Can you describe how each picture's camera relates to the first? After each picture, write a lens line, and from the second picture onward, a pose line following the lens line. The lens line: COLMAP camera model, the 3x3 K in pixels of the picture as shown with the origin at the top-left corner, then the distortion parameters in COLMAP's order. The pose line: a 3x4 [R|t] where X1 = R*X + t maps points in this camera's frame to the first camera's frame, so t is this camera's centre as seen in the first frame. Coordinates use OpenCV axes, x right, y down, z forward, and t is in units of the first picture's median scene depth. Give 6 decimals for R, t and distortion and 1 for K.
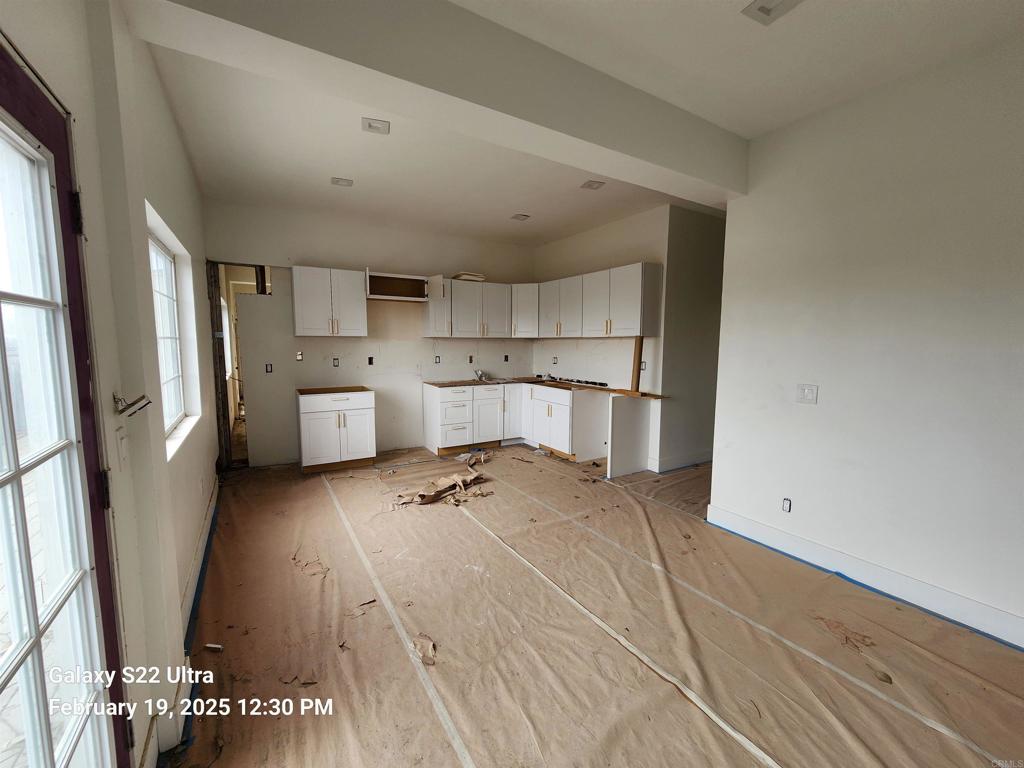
lens RADIAL K [[429.5, 0, 515.2], [0, 429.5, 387.4], [0, 0, 1]] dist [-0.006678, 0.002983]
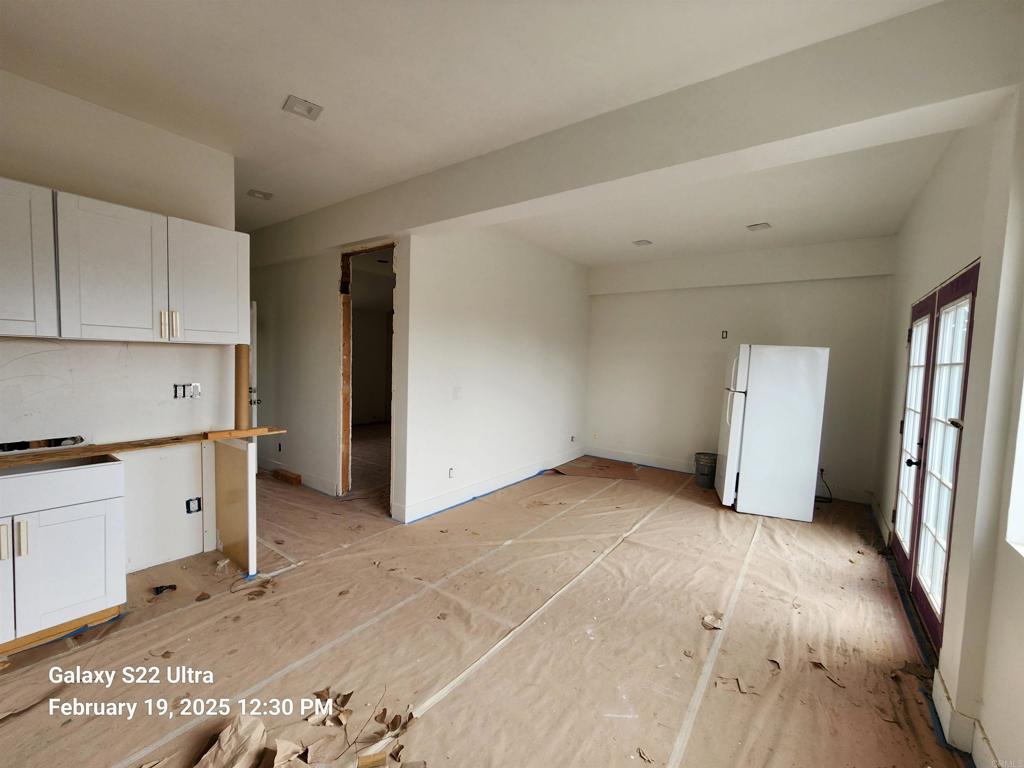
lens RADIAL K [[429.5, 0, 513.1], [0, 429.5, 381.8], [0, 0, 1]] dist [-0.006678, 0.002983]
pose [[-0.398314, -0.066976, 0.914801, -0.763200], [0.063375, 0.992938, 0.100291, -0.162742], [-0.915057, 0.097923, -0.391256, 1.397121]]
